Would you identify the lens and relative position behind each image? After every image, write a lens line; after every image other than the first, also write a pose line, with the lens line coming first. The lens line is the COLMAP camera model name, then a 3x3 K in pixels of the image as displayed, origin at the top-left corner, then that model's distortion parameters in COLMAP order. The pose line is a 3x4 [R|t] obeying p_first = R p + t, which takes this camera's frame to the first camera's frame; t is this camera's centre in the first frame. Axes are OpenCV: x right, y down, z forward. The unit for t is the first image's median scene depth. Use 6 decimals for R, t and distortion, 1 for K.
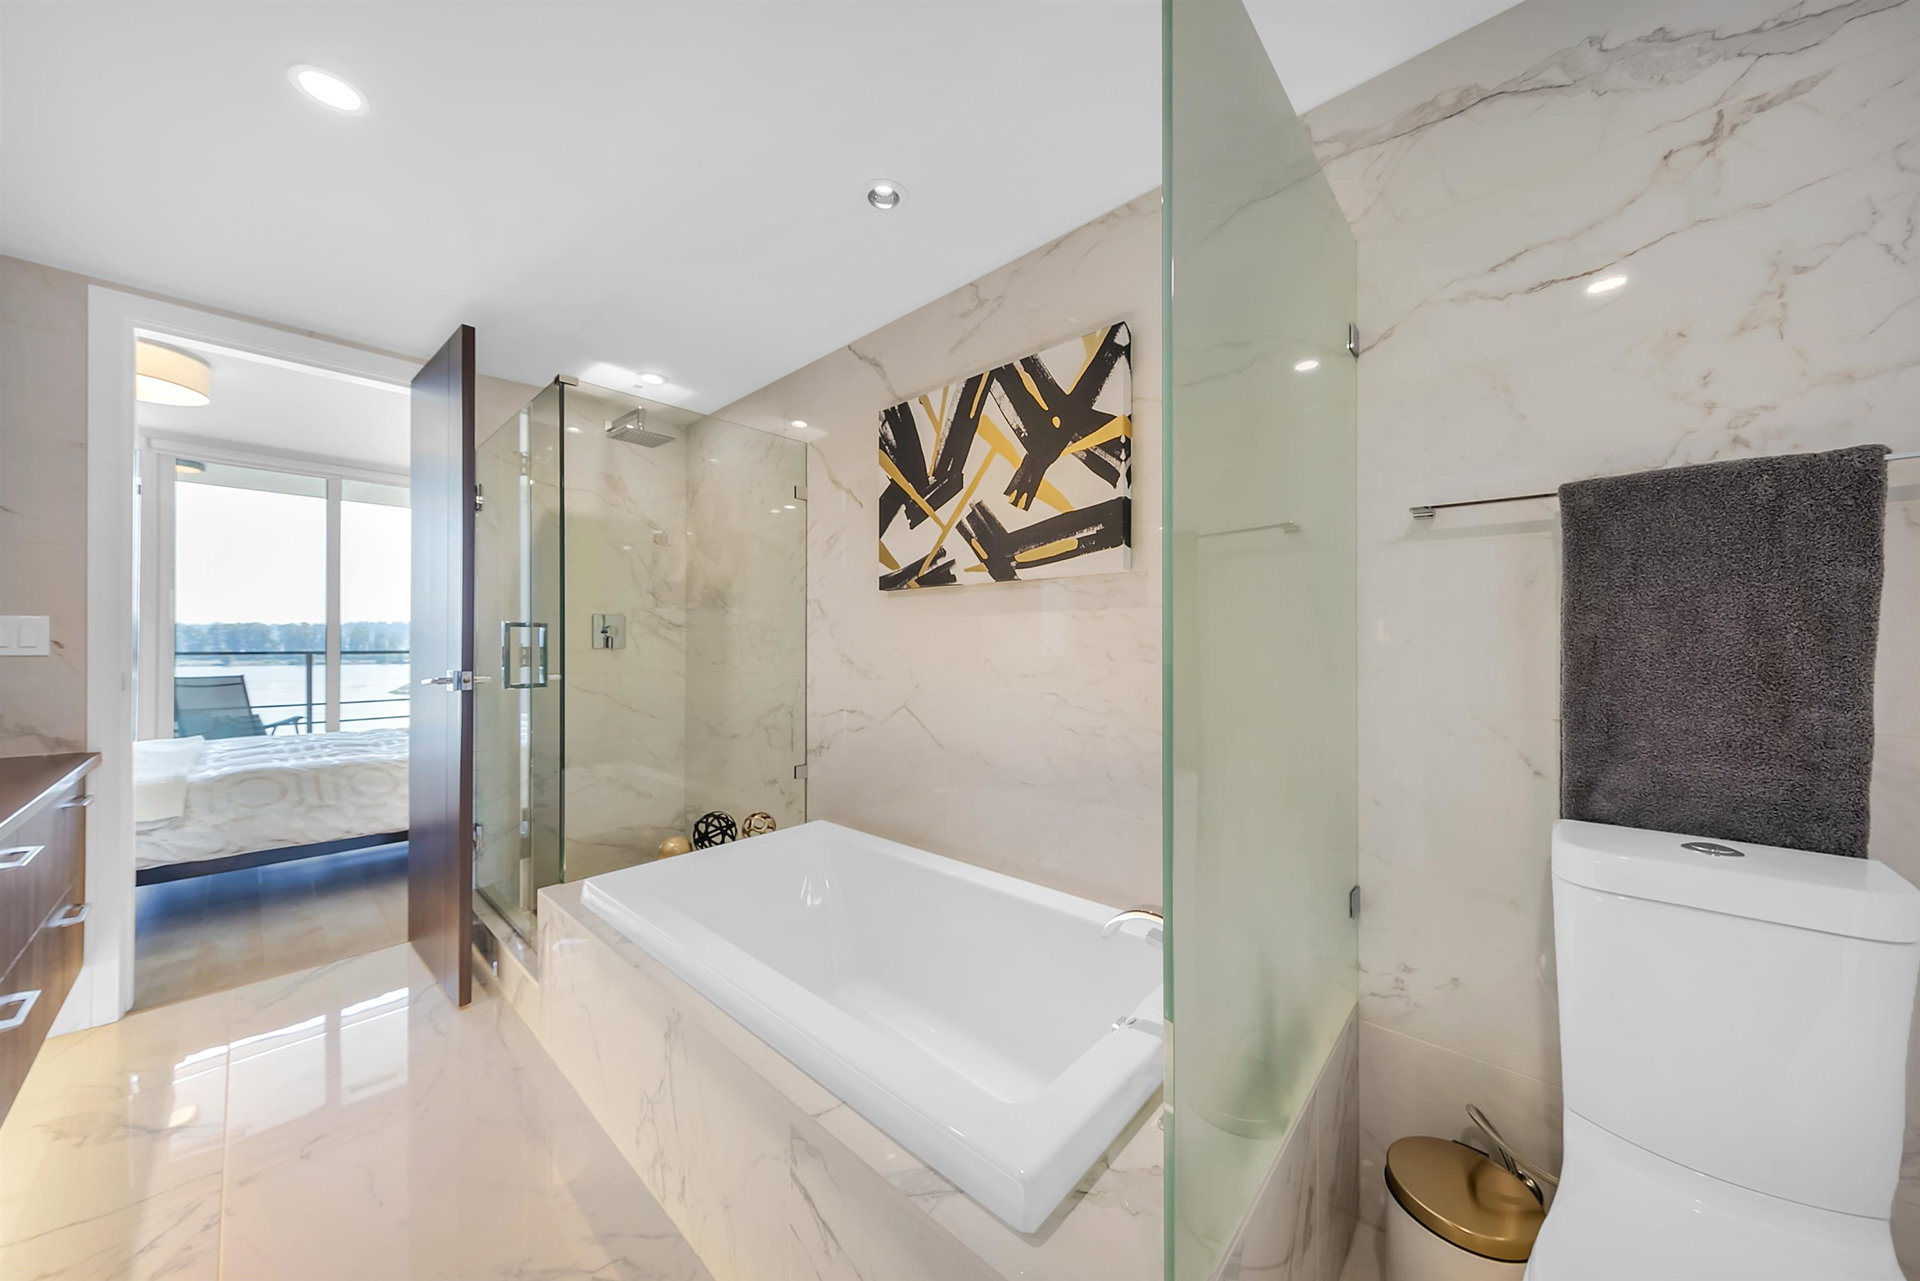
lens RADIAL K [[646.4, 0, 960.0], [0, 646.4, 640.5], [0, 0, 1]] dist [-0.001014, -0.000038]
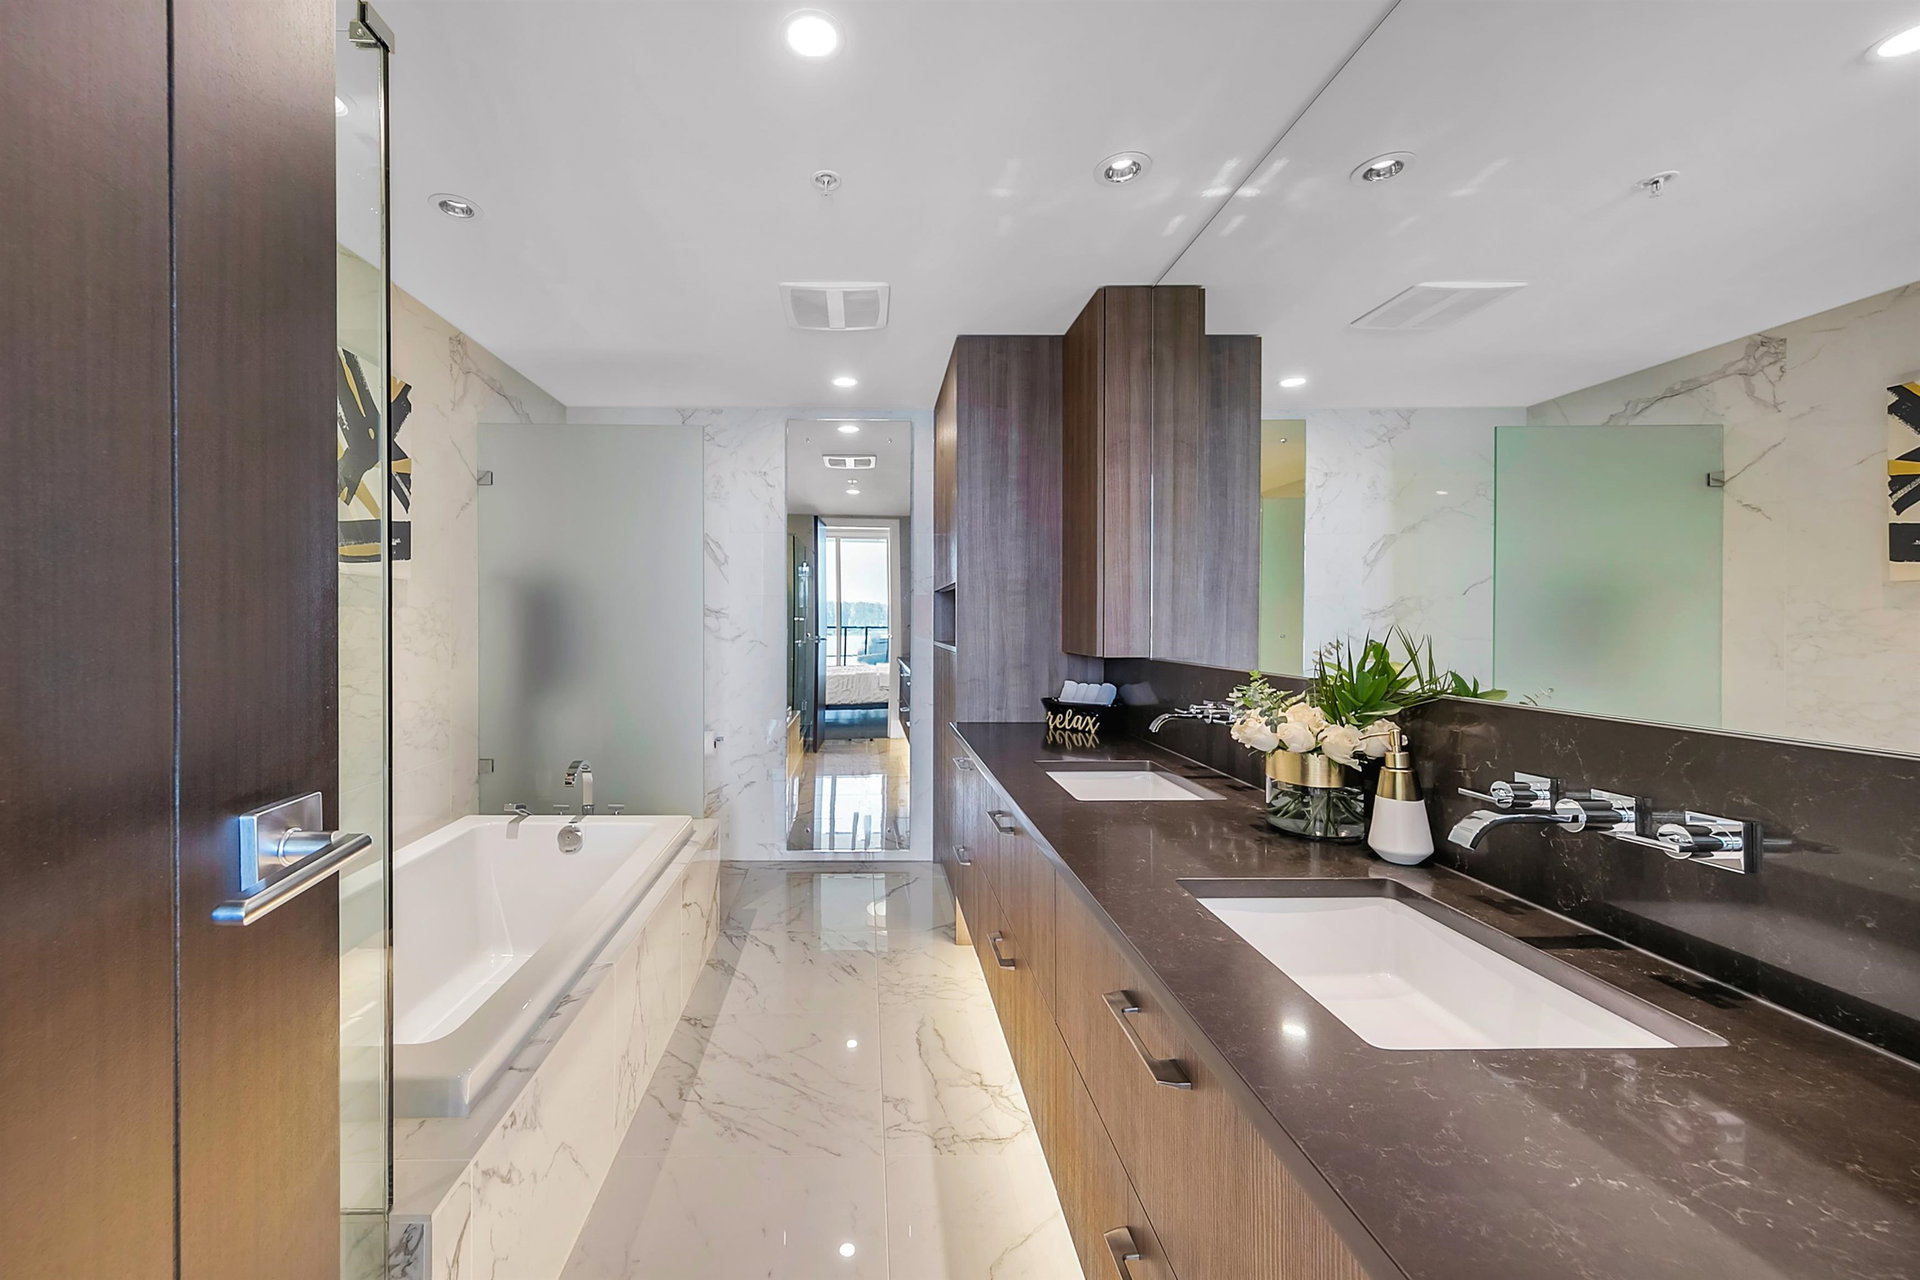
lens RADIAL K [[646.4, 0, 960.0], [0, 646.4, 640.0], [0, 0, 1]] dist [-0.001014, -0.000038]
pose [[-0.767321, -0.003770, 0.641252, -1.458739], [0.000797, 0.999976, 0.006833, 0.007581], [-0.641263, 0.005754, -0.767300, 1.327175]]
